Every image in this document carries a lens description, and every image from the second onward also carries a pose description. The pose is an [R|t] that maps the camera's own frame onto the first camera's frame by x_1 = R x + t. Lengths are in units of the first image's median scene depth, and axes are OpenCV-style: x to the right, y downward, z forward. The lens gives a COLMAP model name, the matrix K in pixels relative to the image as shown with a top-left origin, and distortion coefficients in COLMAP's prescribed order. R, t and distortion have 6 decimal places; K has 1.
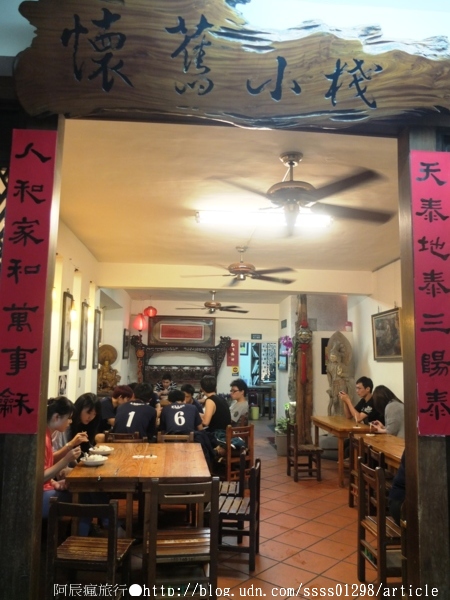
lens RADIAL K [[558.6, 0, 225.0], [0, 558.6, 300.0], [0, 0, 1]] dist [-0.016492, 0.008409]
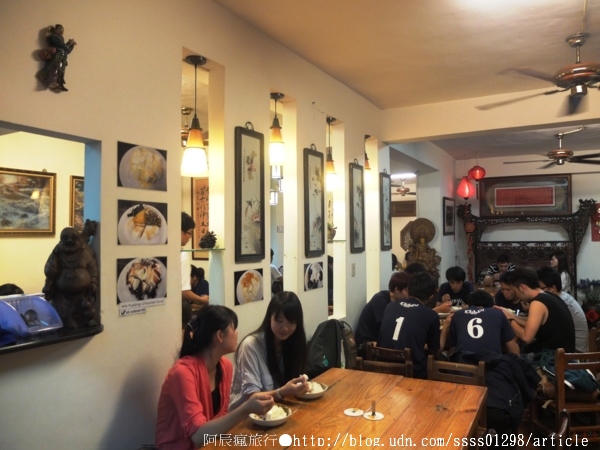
lens RADIAL K [[558.6, 0, 300.0], [0, 558.6, 225.0], [0, 0, 1]] dist [-0.016492, 0.008409]
pose [[0.865209, -0.037427, -0.500013, 0.037458], [0.081888, 0.994369, 0.067265, 0.020759], [0.494680, -0.099143, 0.863402, 0.213095]]
